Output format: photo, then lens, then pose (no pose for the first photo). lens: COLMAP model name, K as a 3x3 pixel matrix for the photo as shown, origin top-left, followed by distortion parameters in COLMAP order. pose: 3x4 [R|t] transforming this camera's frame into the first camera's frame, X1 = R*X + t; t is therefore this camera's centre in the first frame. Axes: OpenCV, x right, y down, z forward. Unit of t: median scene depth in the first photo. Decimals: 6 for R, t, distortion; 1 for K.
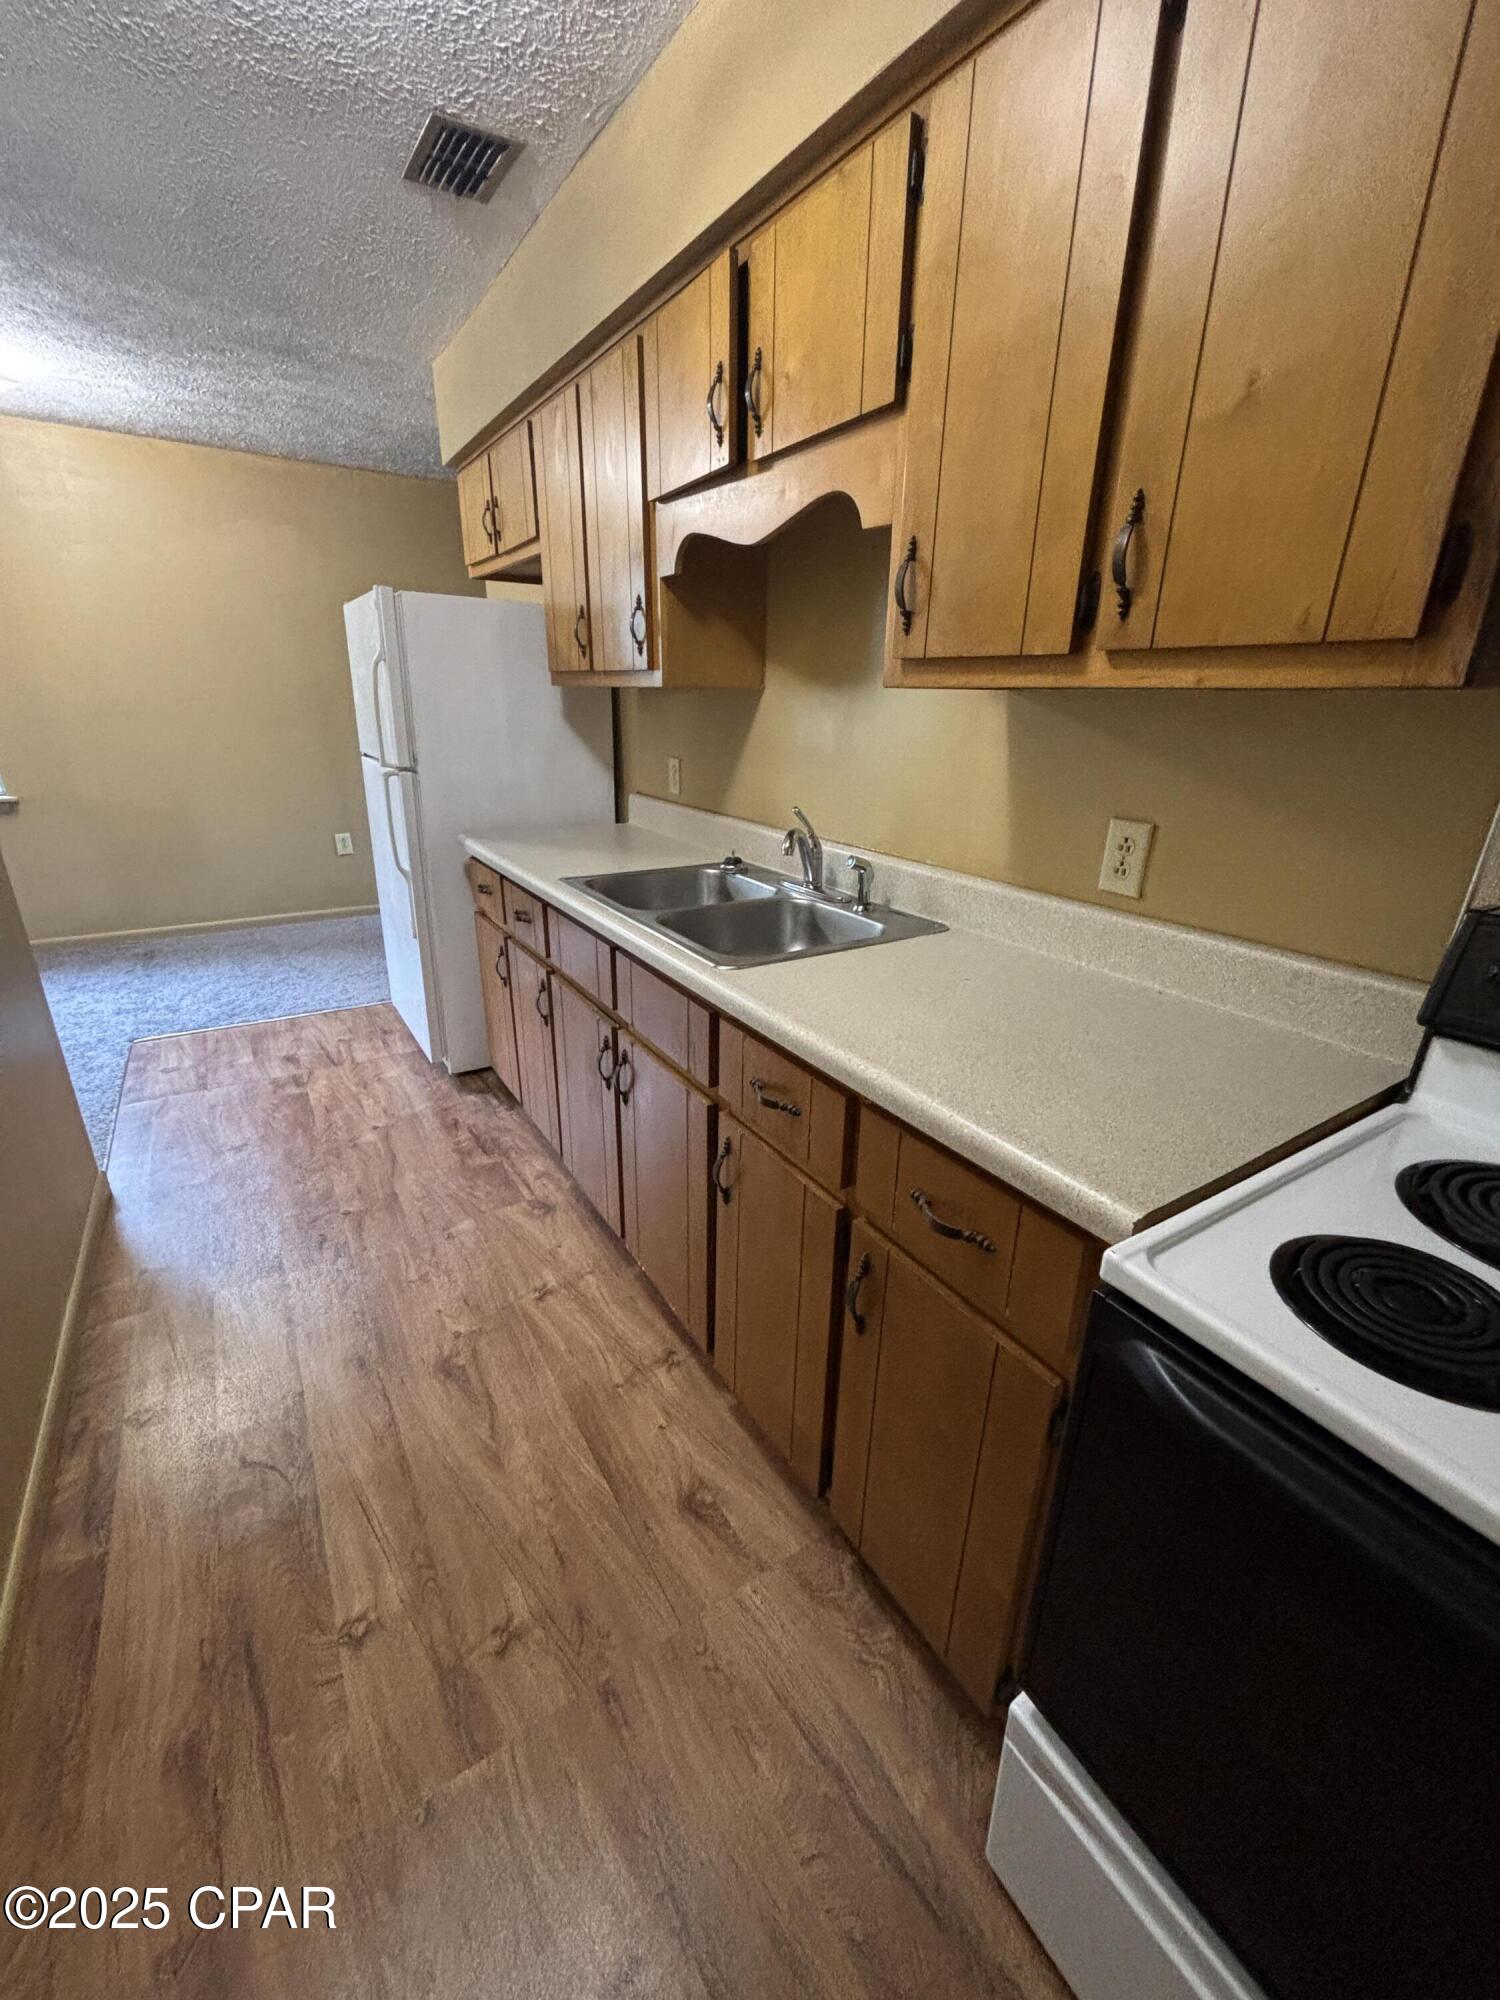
lens RADIAL K [[799.1, 0, 750.0], [0, 799.1, 1000.0], [0, 0, 1]] dist [-0.000820, -0.000418]
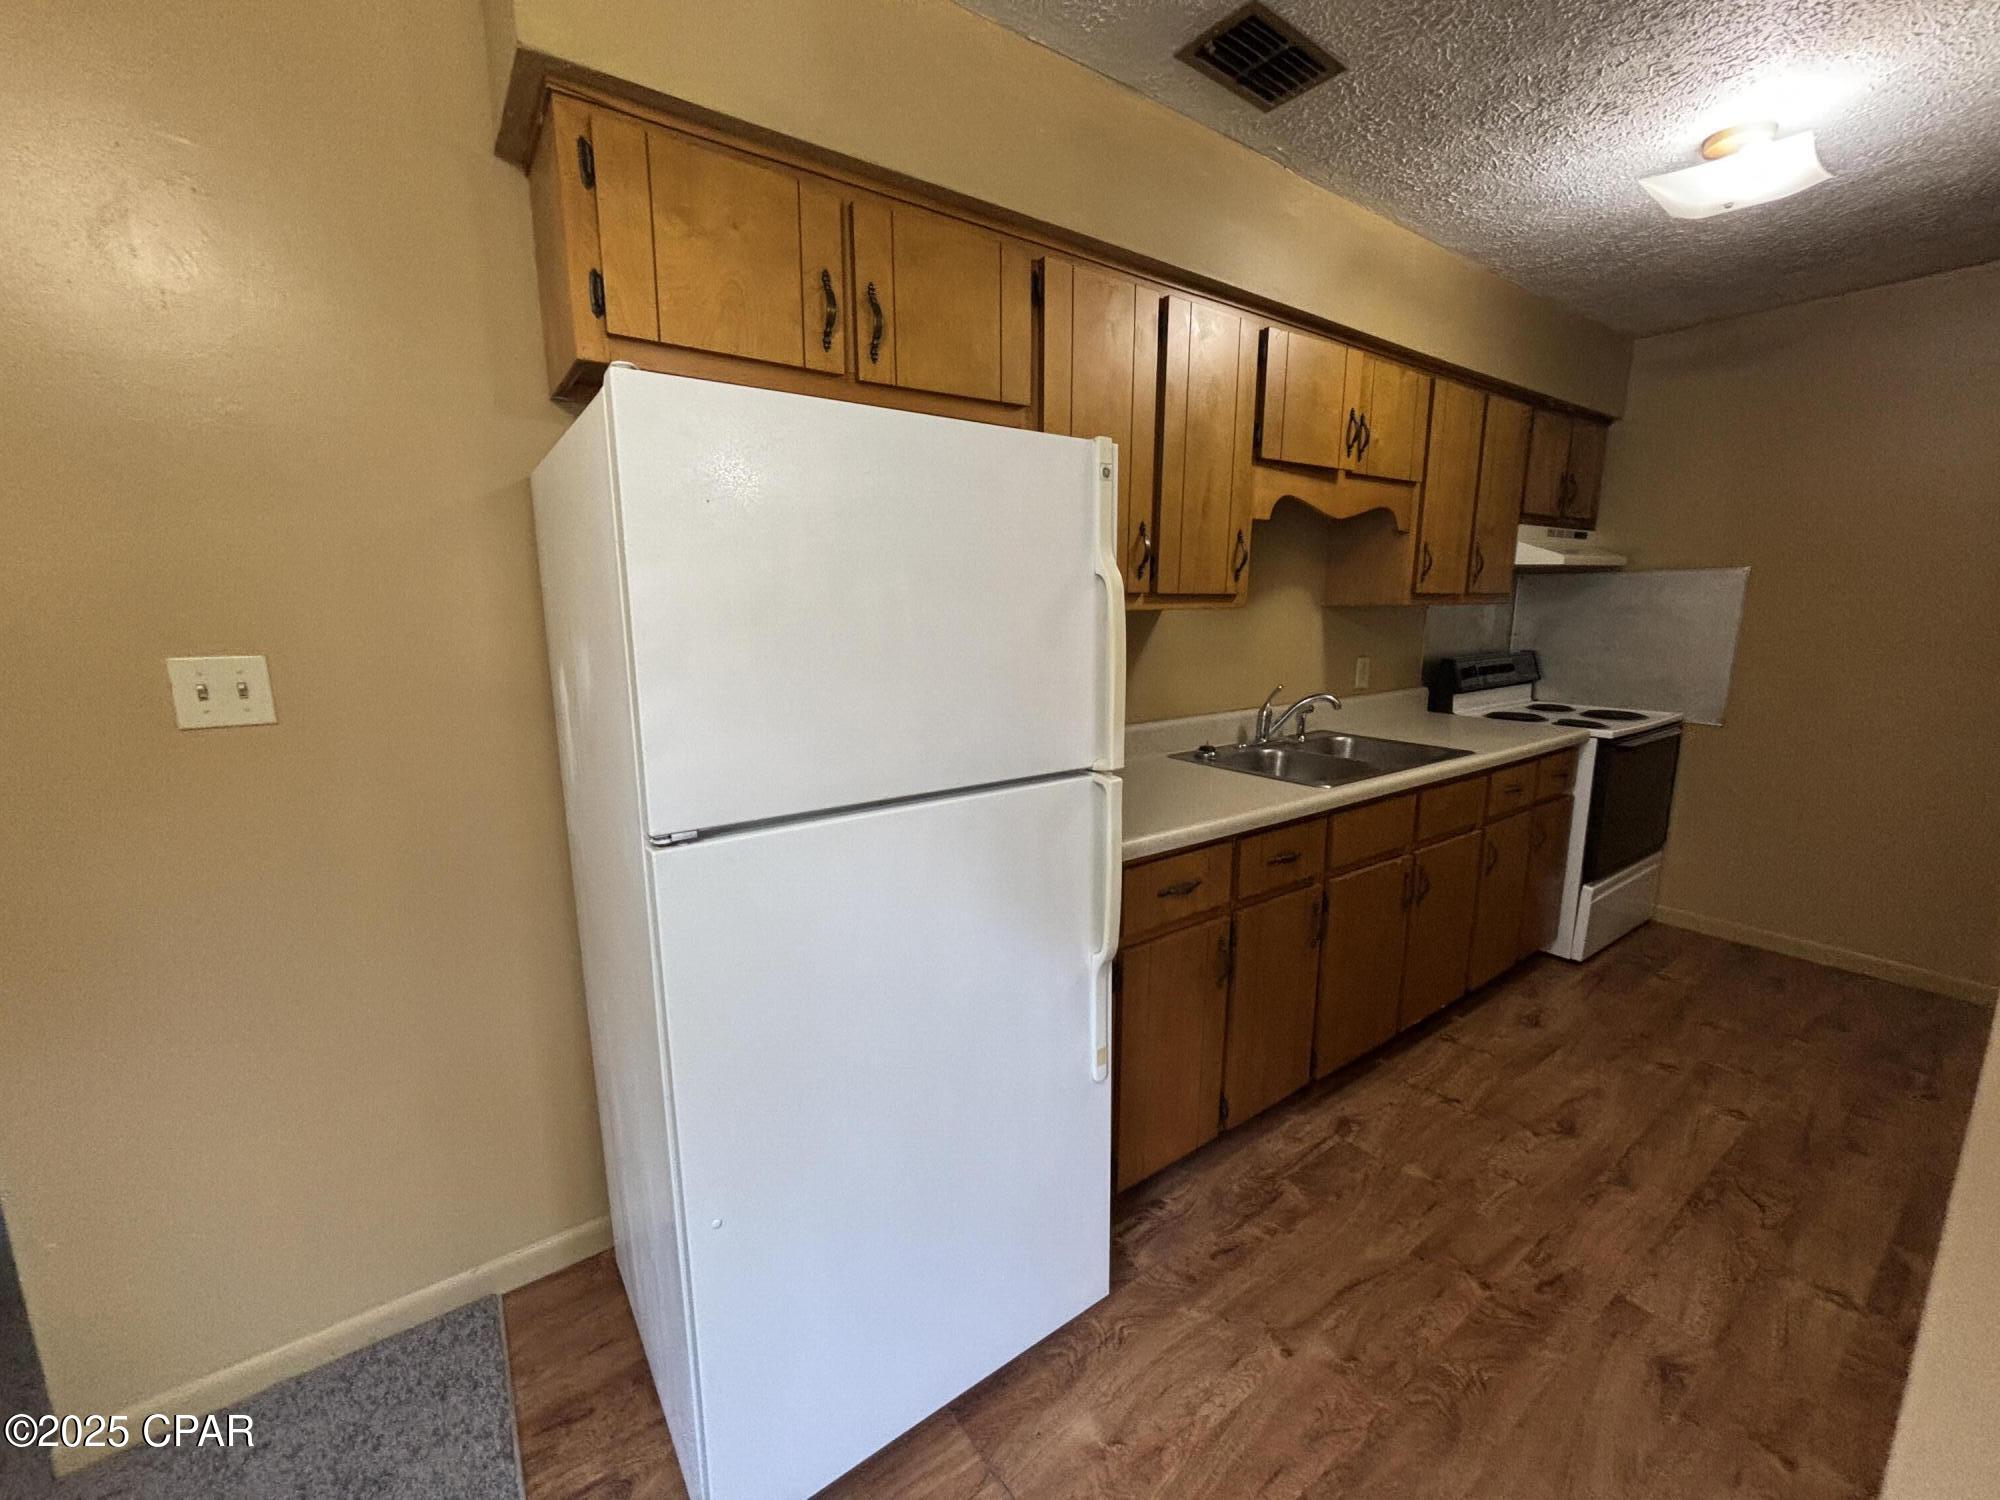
lens RADIAL K [[799.1, 0, 1011.9], [0, 799.1, 747.3], [0, 0, 1]] dist [-0.000820, -0.000418]
pose [[-0.051970, -0.203159, 0.977766, -2.439365], [0.351009, 0.912901, 0.208338, -1.113176], [-0.934929, 0.354032, 0.023867, 2.677442]]
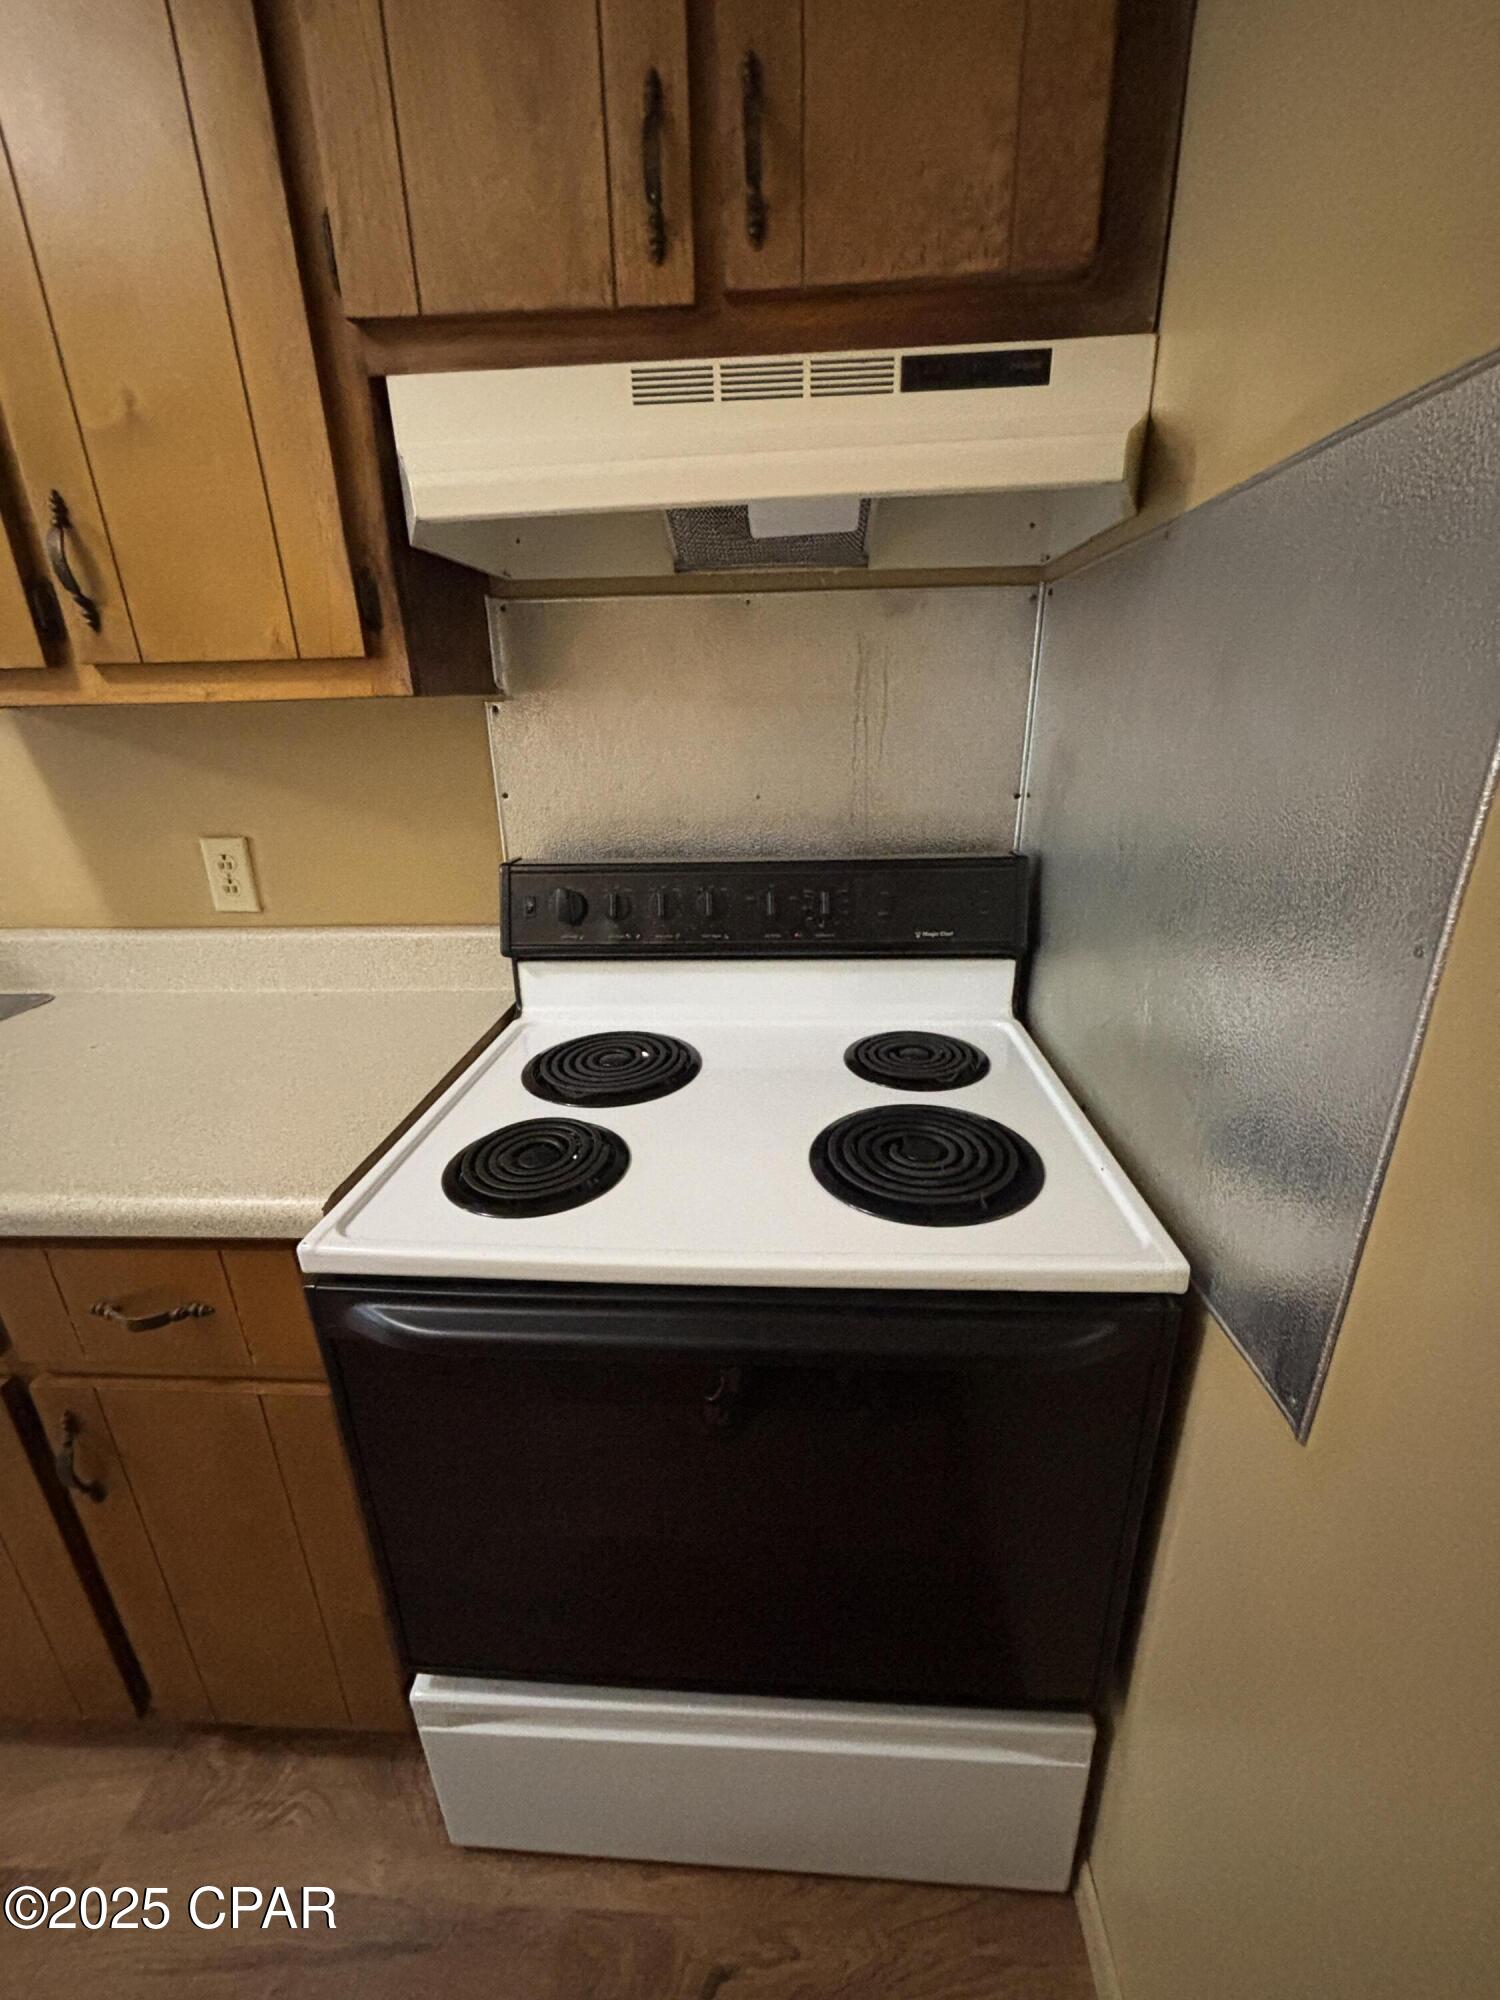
lens RADIAL K [[806.1, 0, 750.0], [0, 806.1, 1000.0], [0, 0, 1]] dist [-0.021017, 0.013638]
pose [[0.583020, -0.304941, 0.753059, 0.075701], [0.313821, 0.939478, 0.137468, 0.040847], [-0.749403, 0.156179, 0.643431, -0.109359]]
